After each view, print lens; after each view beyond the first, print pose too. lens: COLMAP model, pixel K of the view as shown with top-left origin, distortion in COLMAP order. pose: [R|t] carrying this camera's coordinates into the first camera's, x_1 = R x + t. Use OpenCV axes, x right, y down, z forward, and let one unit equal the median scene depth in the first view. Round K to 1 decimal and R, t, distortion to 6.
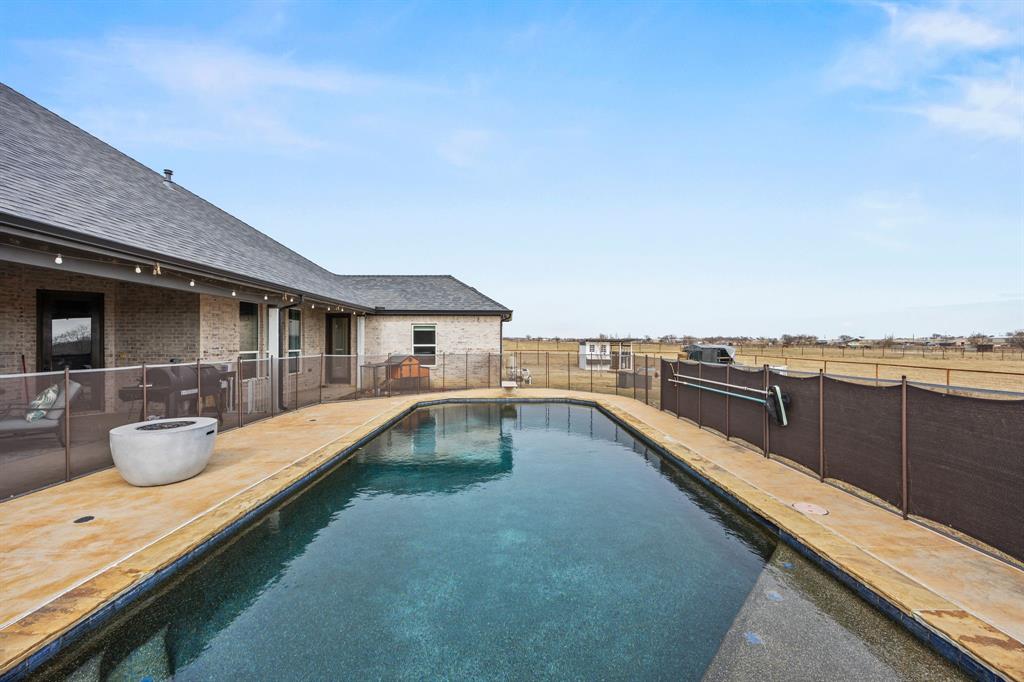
lens RADIAL K [[391.2, 0, 512.0], [0, 391.2, 341.0], [0, 0, 1]] dist [0.000211, -0.000068]
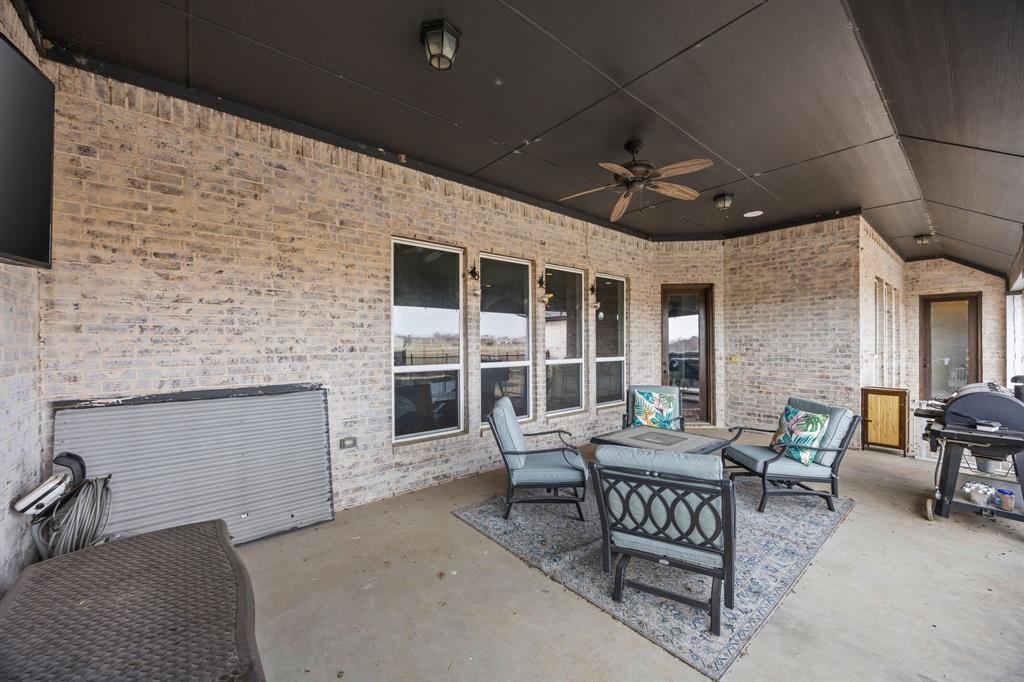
lens RADIAL K [[391.2, 0, 512.0], [0, 391.2, 341.0], [0, 0, 1]] dist [0.000211, -0.000068]
pose [[0.628433, -0.004119, -0.777853, -0.656056], [0.007905, 0.999968, 0.001091, -0.003669], [0.777823, -0.006835, 0.628446, 0.138933]]
